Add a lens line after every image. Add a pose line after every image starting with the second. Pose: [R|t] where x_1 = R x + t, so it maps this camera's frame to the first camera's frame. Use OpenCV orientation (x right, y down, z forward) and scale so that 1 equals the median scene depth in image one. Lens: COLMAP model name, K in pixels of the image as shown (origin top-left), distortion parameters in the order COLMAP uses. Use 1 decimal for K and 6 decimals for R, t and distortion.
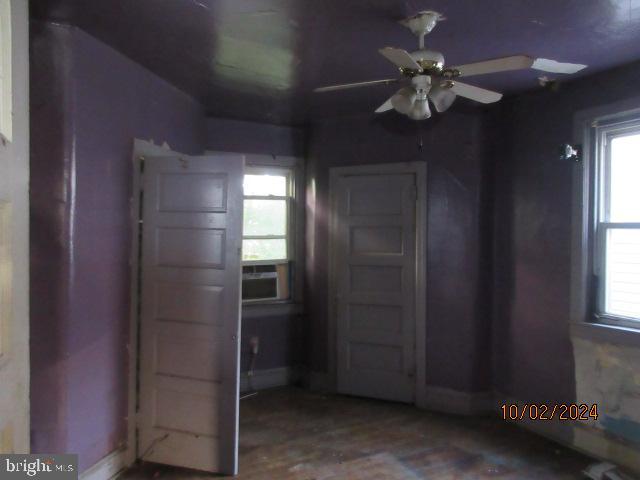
lens RADIAL K [[481.9, 0, 319.7], [0, 481.9, 239.4], [0, 0, 1]] dist [0.004822, 0.011275]
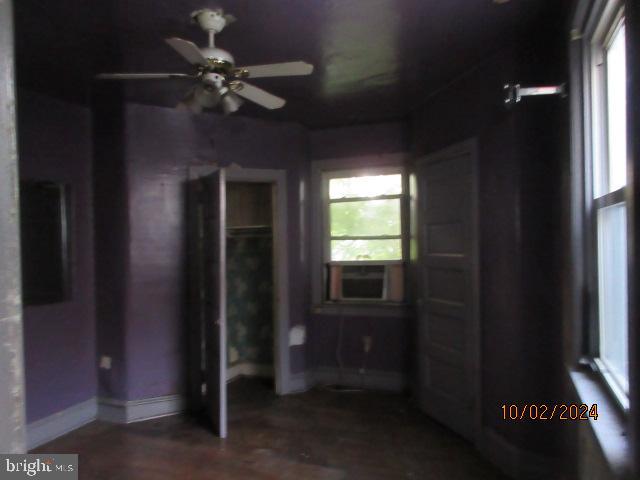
lens RADIAL K [[481.9, 0, 319.7], [0, 481.9, 241.5], [0, 0, 1]] dist [0.004822, 0.011275]
pose [[0.643399, -0.017949, -0.765321, 0.583699], [0.017644, 0.999807, -0.008615, 0.010223], [0.765328, -0.007961, 0.643591, 0.271978]]
